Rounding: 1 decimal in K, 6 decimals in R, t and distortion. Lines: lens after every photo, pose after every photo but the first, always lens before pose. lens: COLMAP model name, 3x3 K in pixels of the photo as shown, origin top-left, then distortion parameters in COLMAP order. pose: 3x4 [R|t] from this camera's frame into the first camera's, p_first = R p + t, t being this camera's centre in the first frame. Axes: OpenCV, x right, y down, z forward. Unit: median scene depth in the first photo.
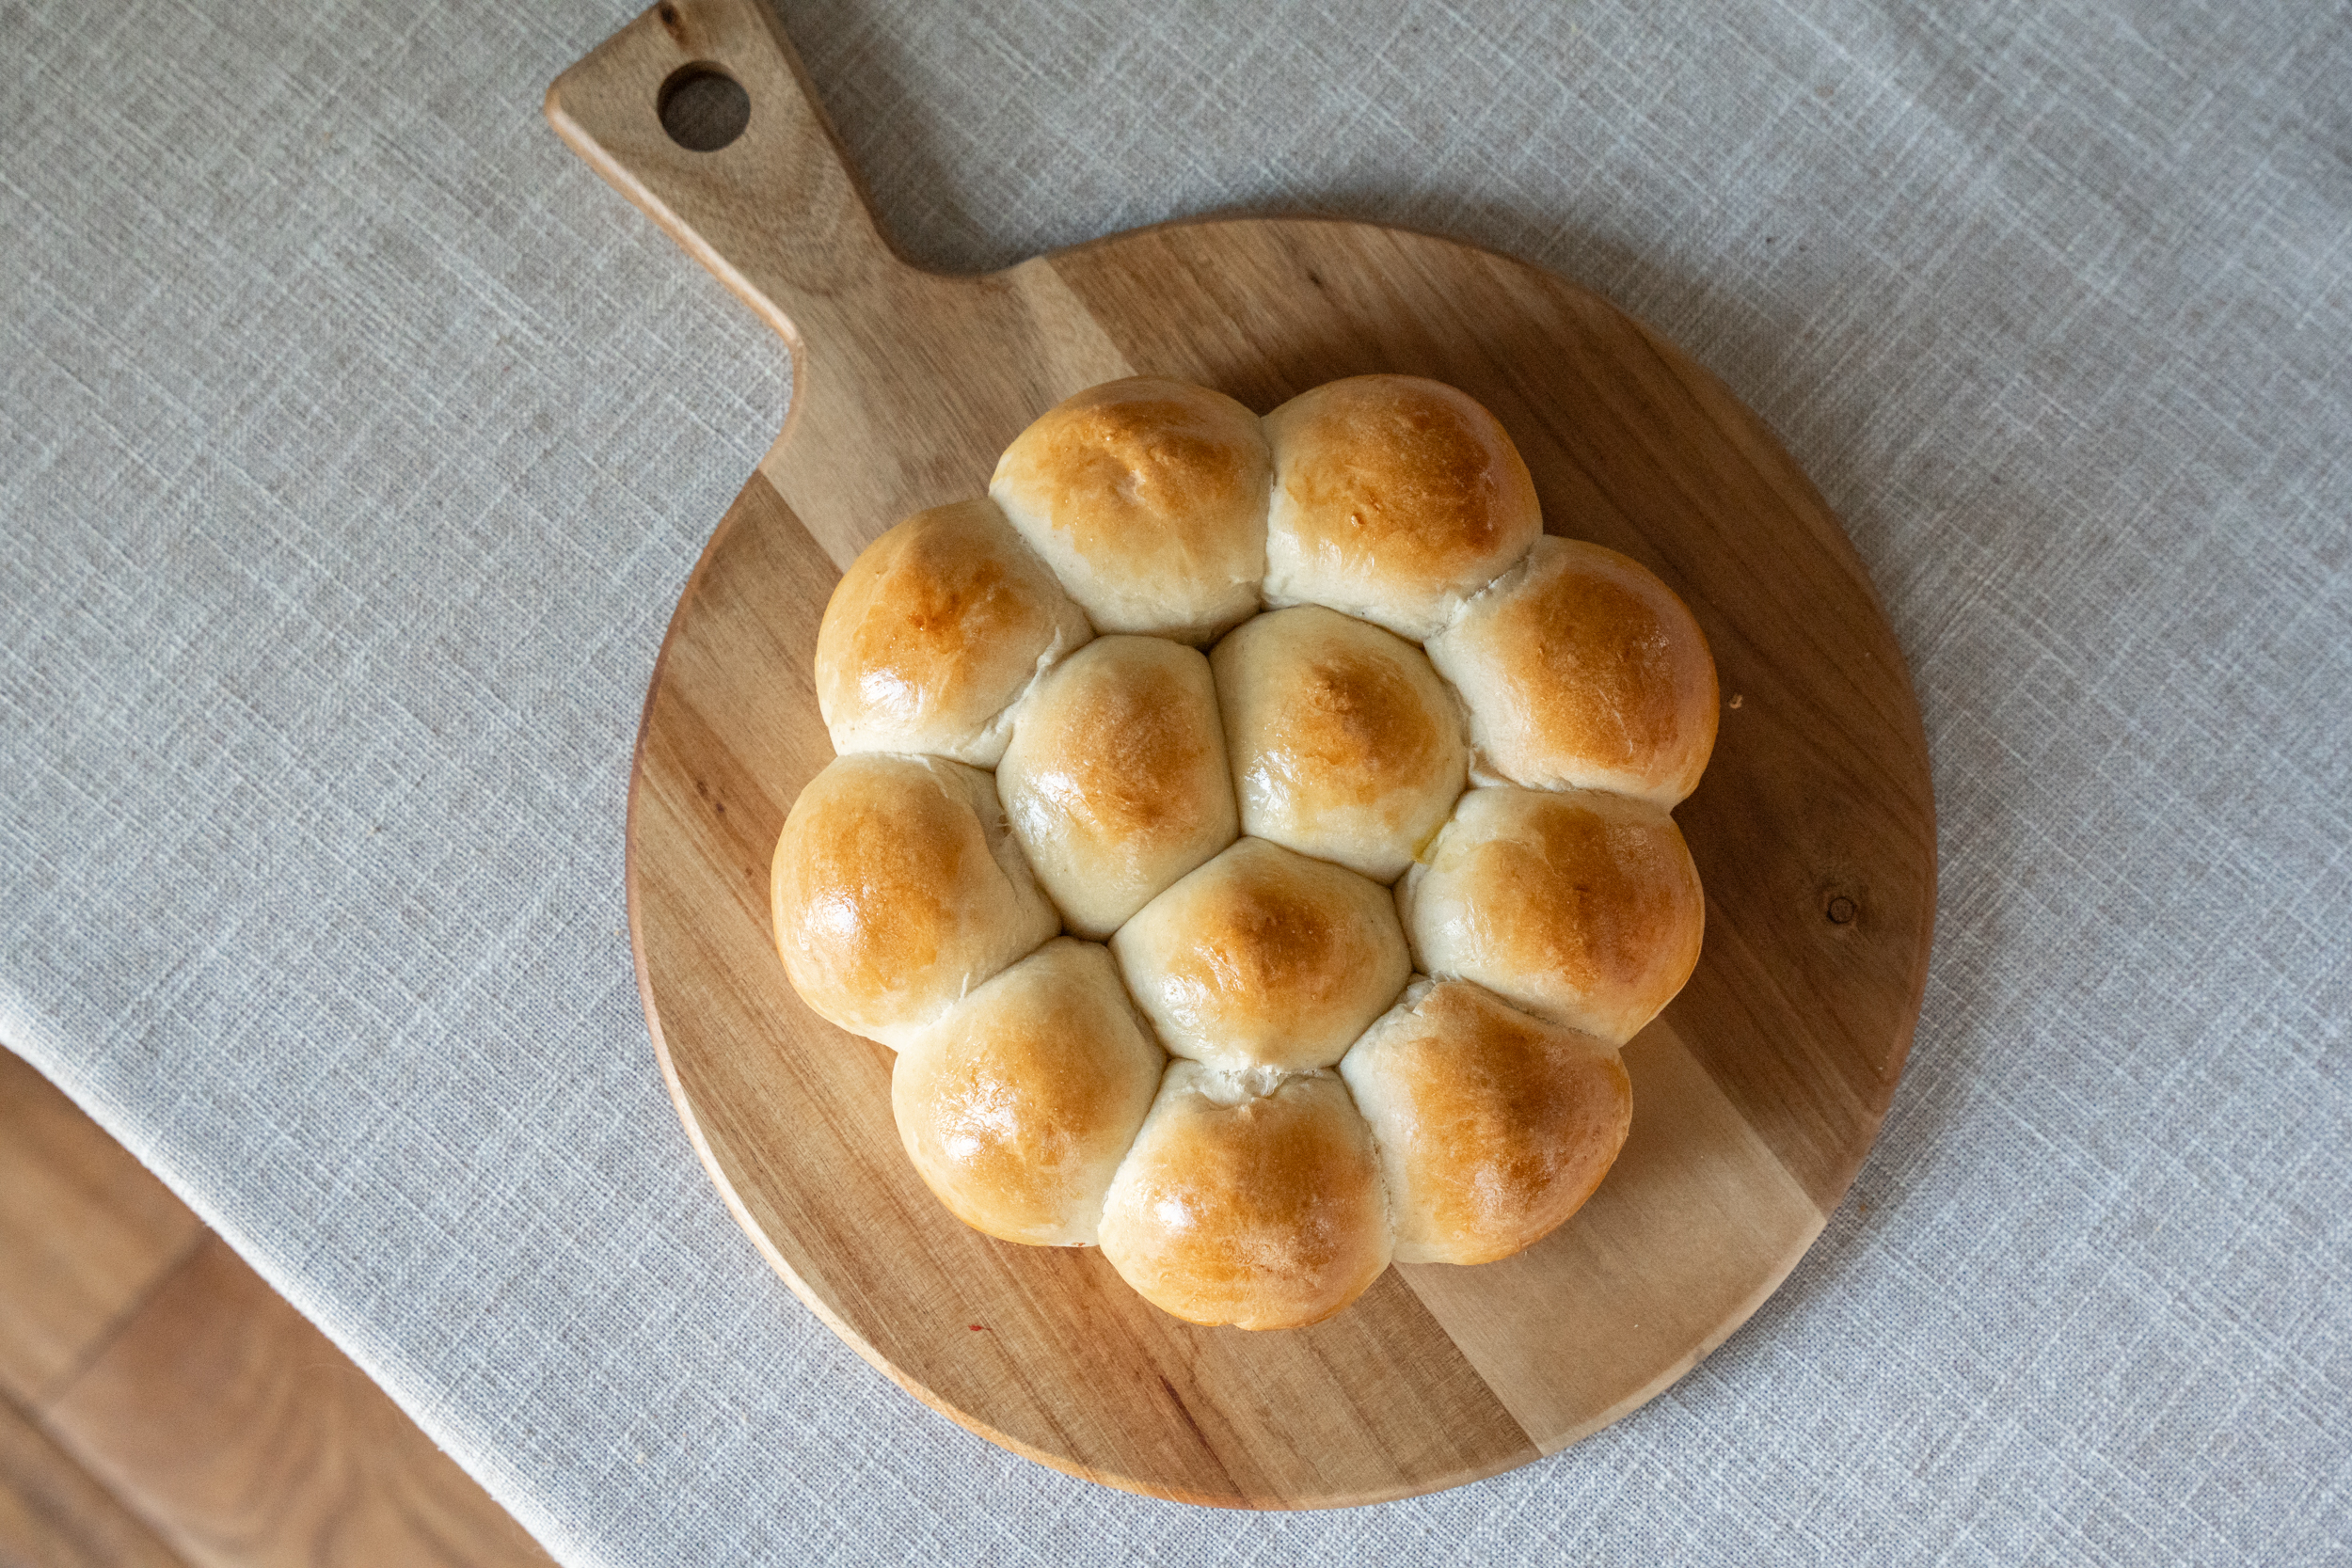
lens RADIAL K [[4447.8, 0, 1176.0], [0, 4447.8, 784.0], [0, 0, 1]] dist [0.191245, 0.317571]
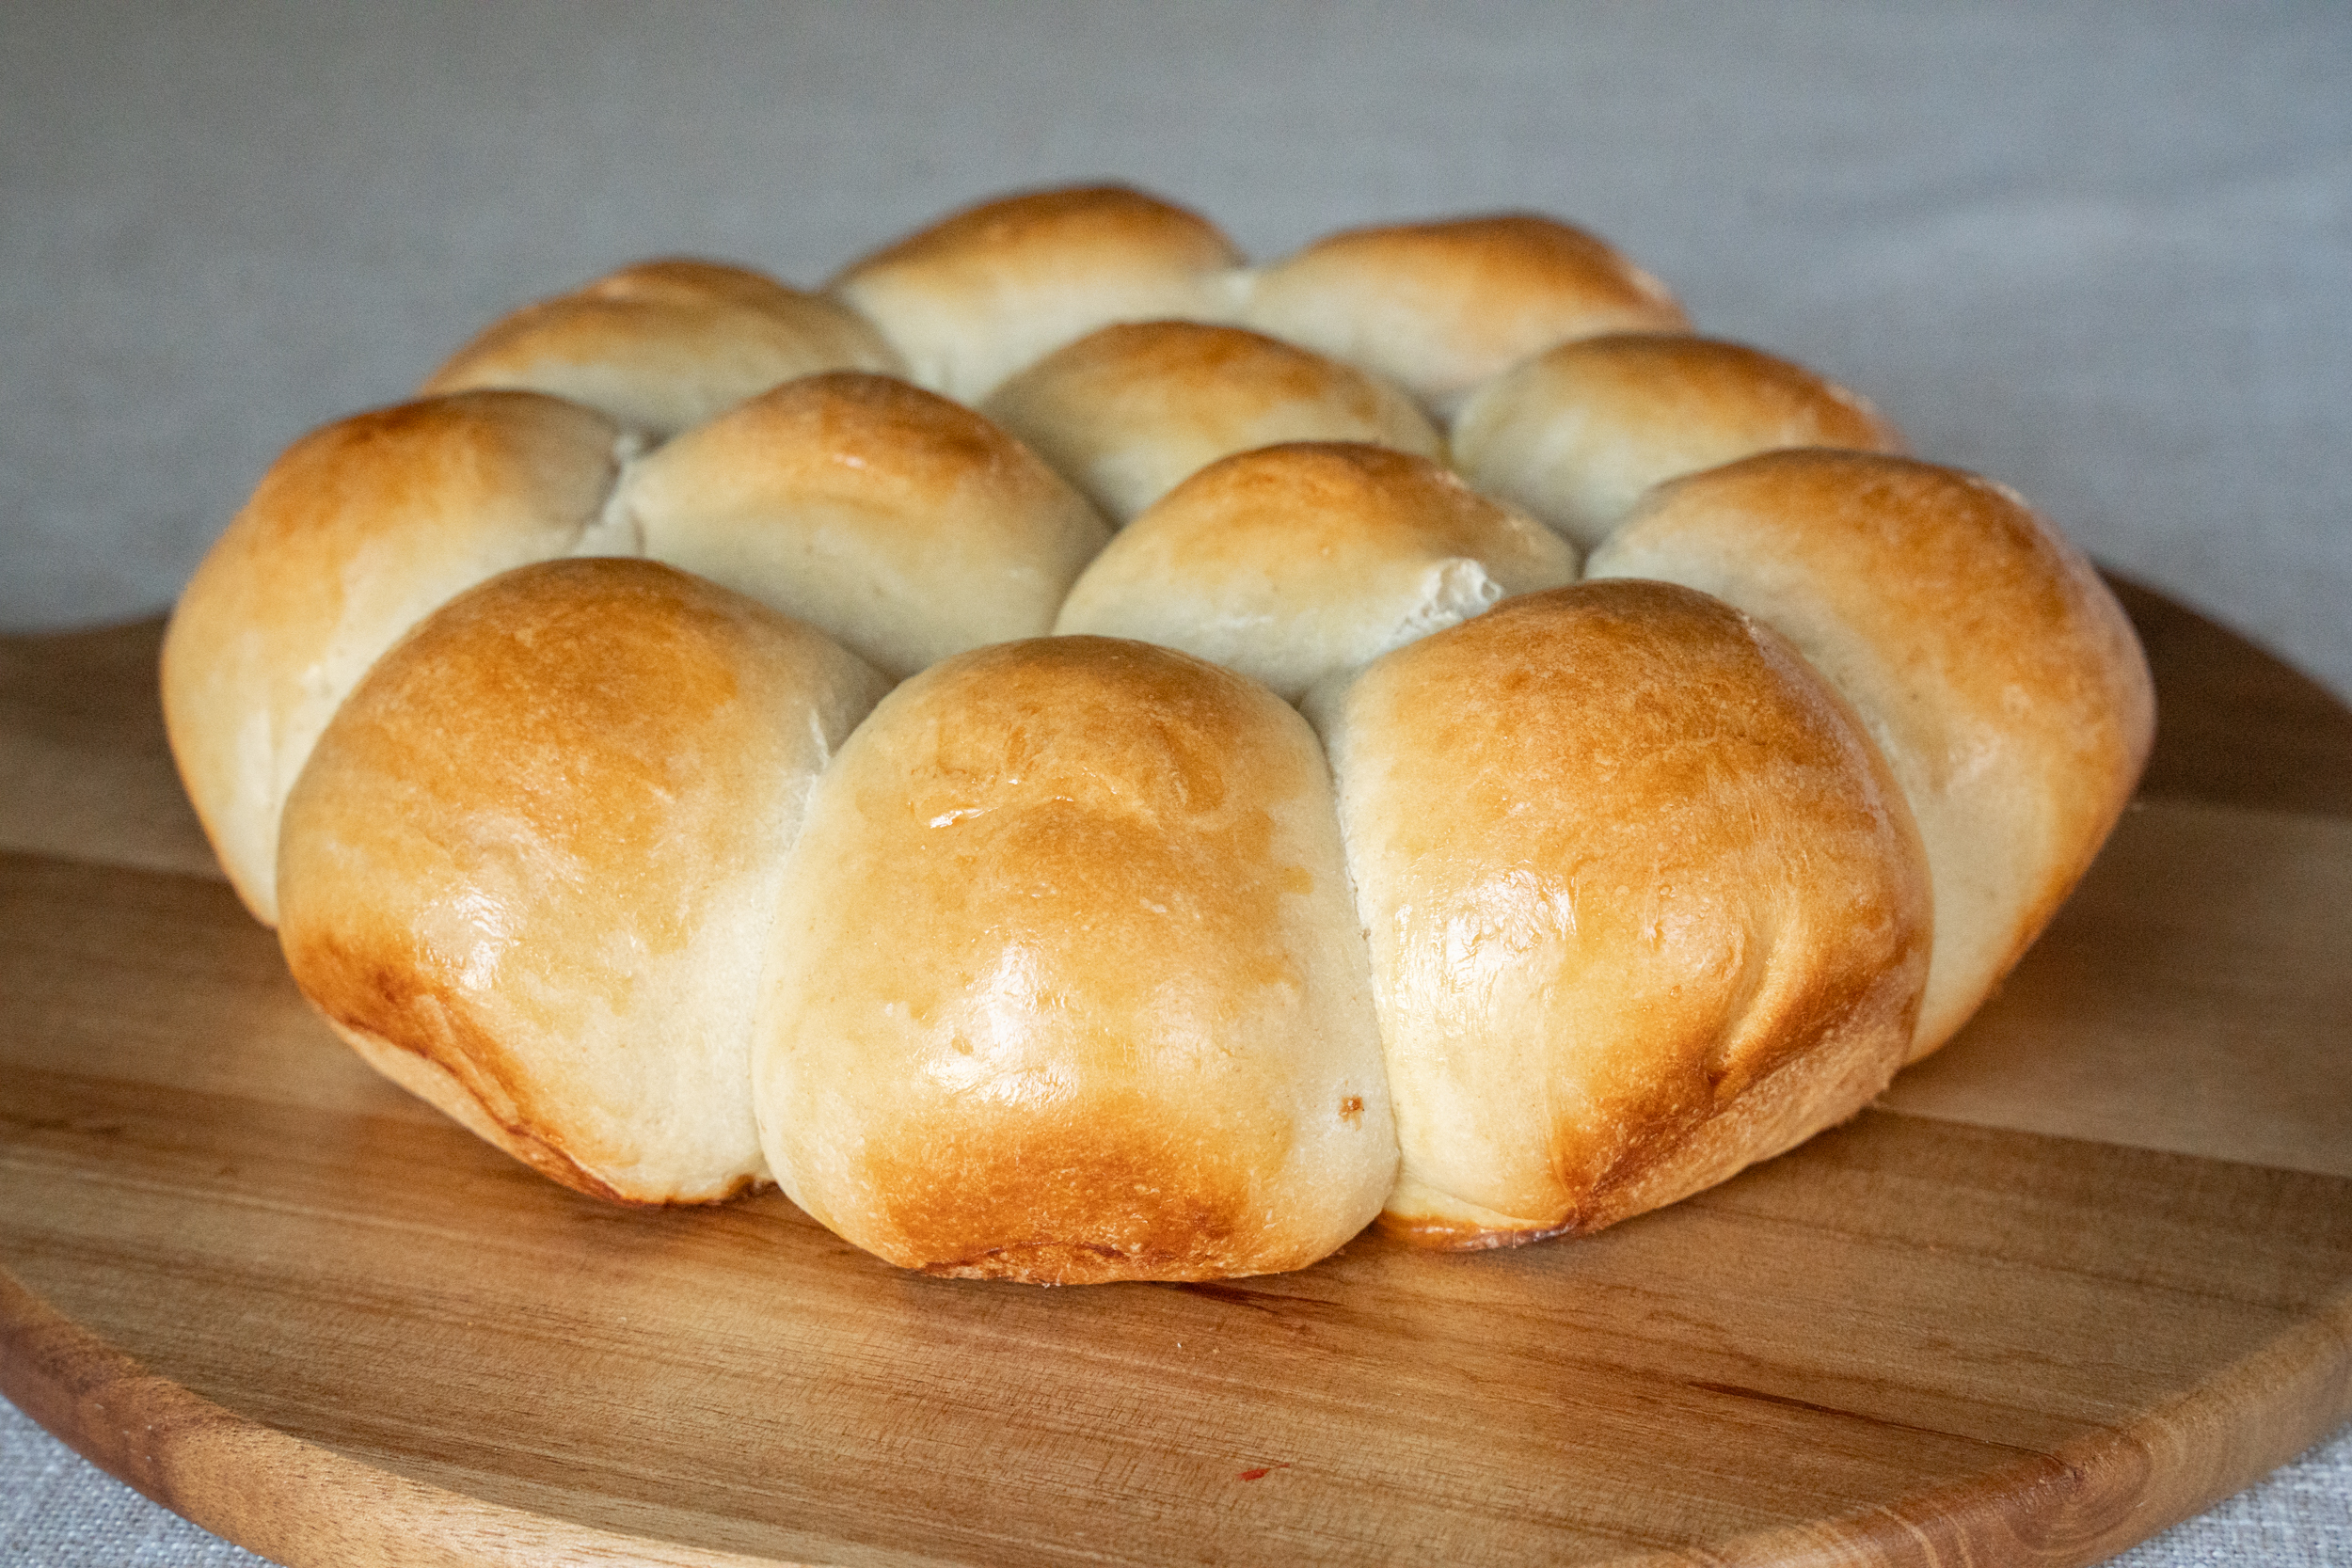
lens RADIAL K [[4447.8, 0, 1176.0], [0, 4447.8, 784.0], [0, 0, 1]] dist [0.191245, 0.317571]
pose [[0.825699, -0.241539, 0.509785, -0.239663], [0.557504, 0.487312, -0.672098, 0.356968], [-0.086086, 0.839158, 0.537032, 0.736779]]
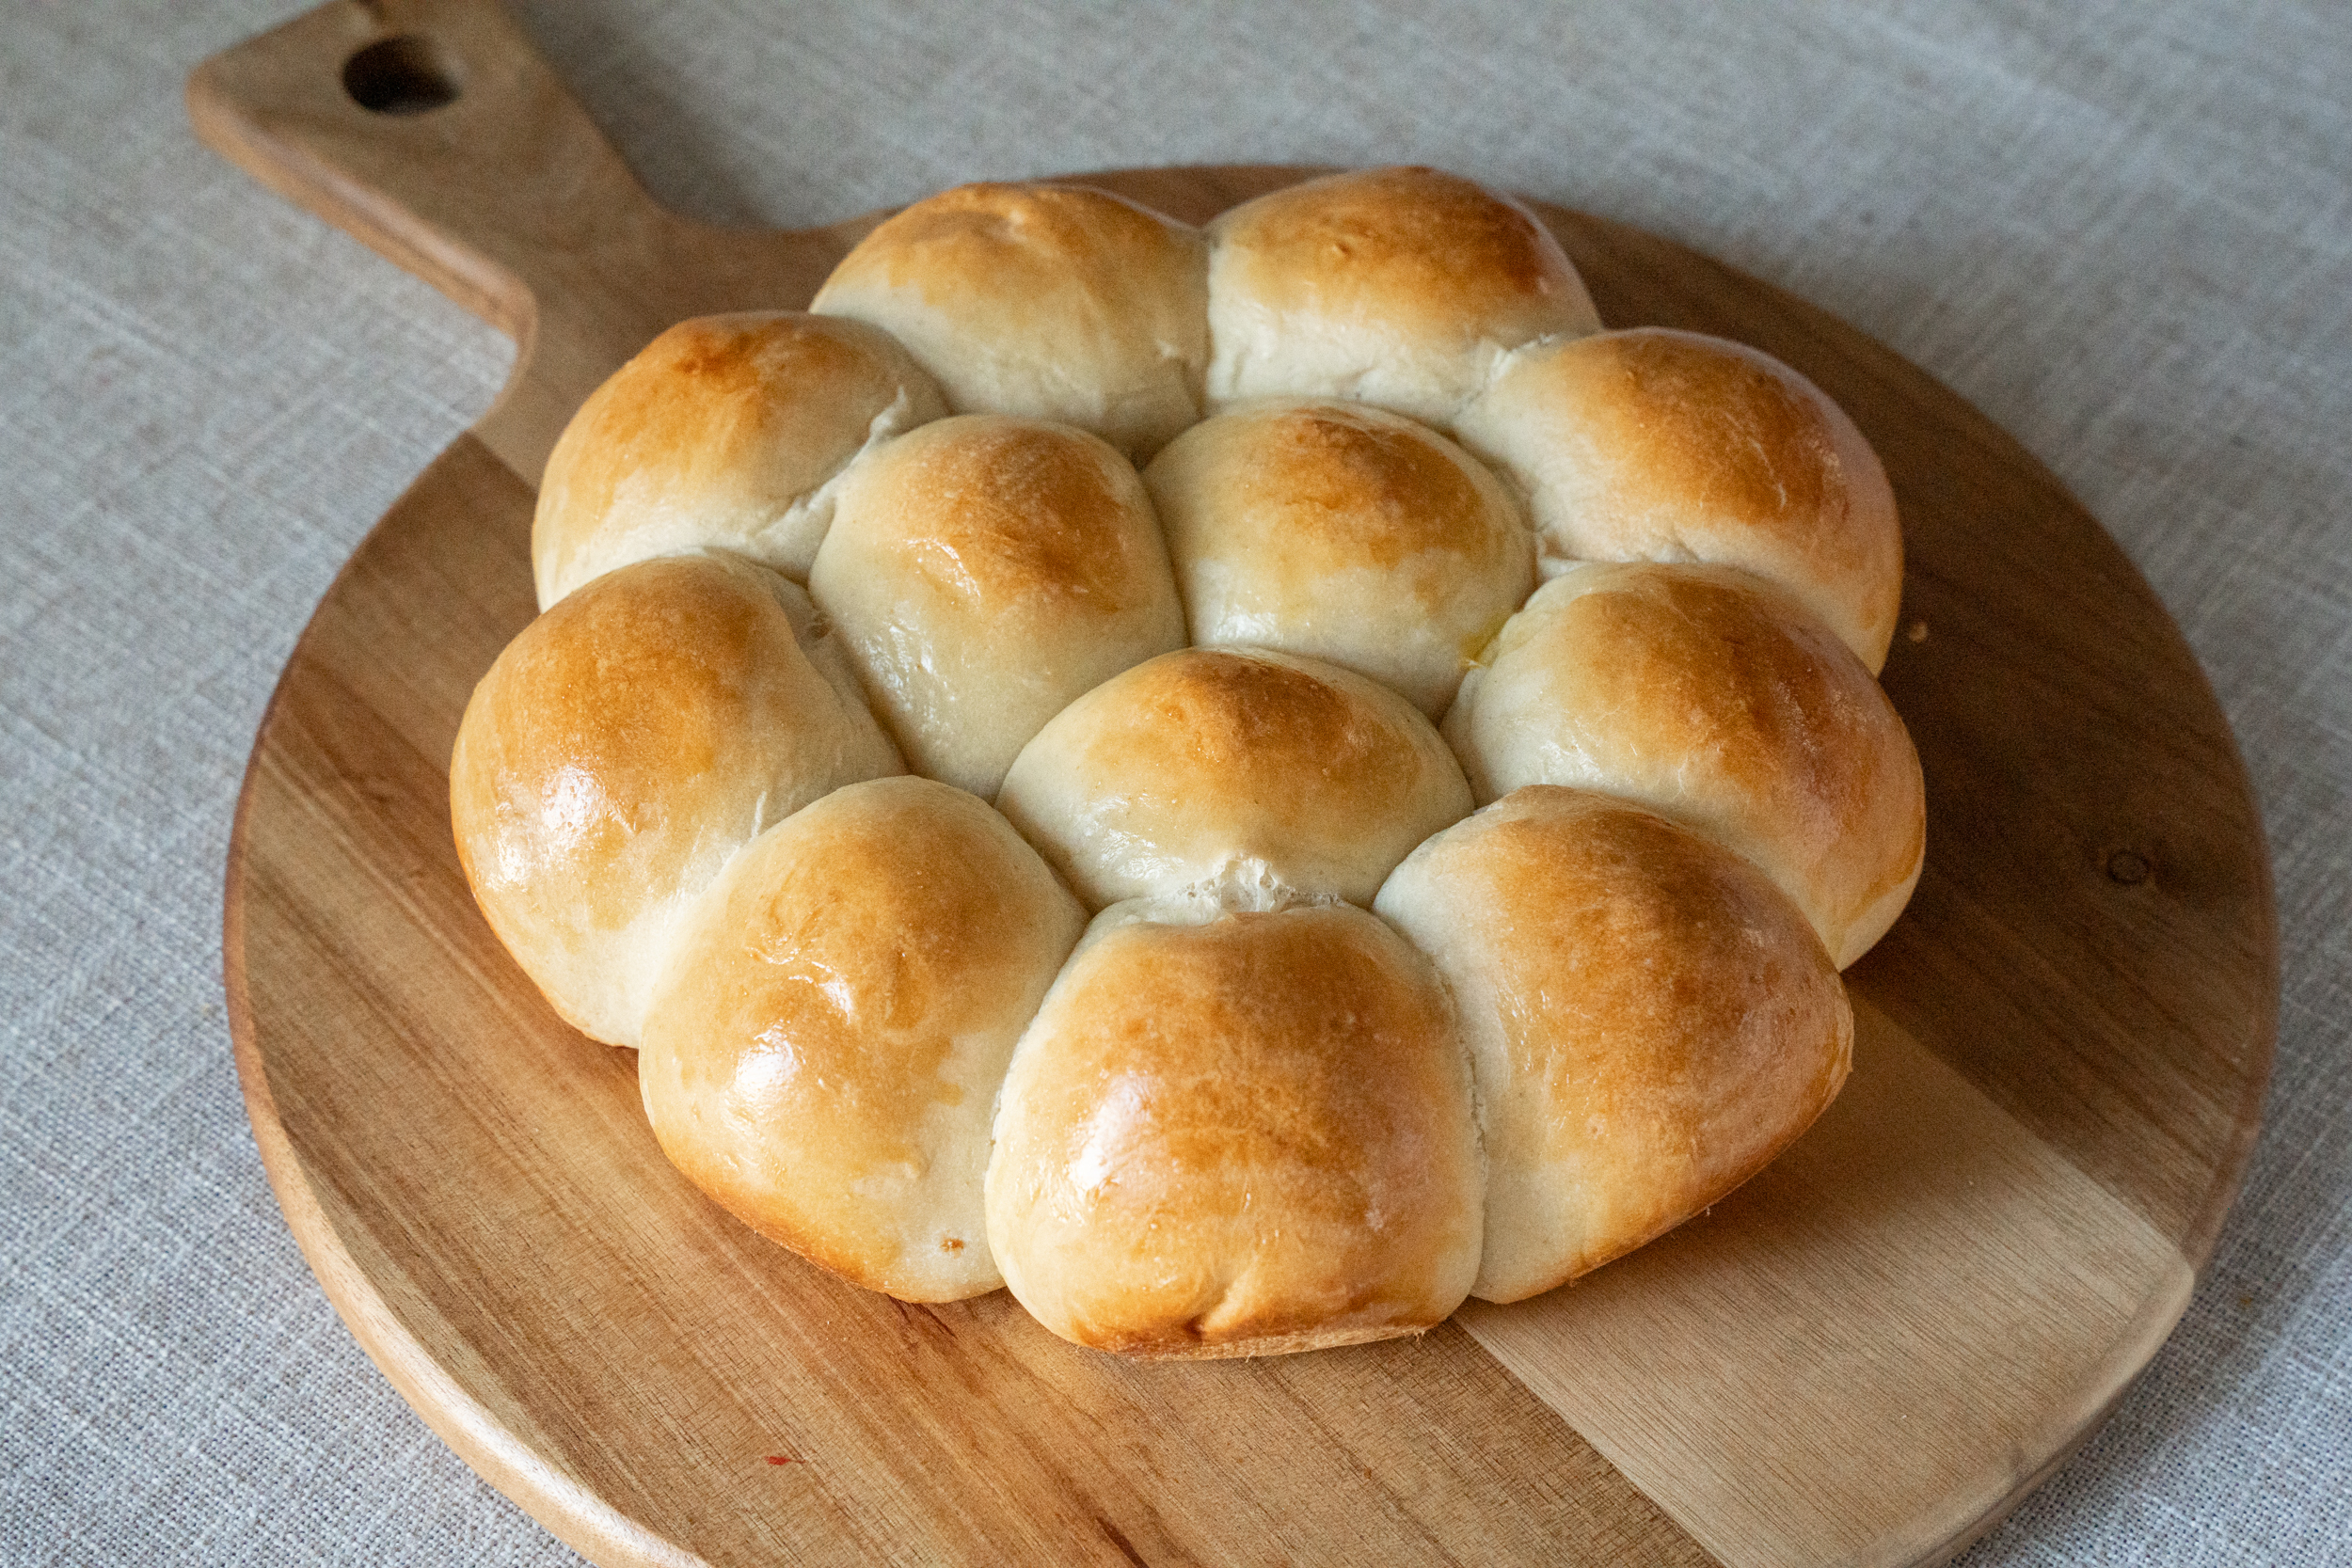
lens RADIAL K [[4447.8, 0, 1176.0], [0, 4447.8, 784.0], [0, 0, 1]] dist [0.191245, 0.317571]
pose [[0.998551, -0.027578, 0.046208, -0.017605], [0.048190, 0.840402, -0.539817, 0.366126], [-0.023946, 0.541261, 0.840513, 0.462156]]
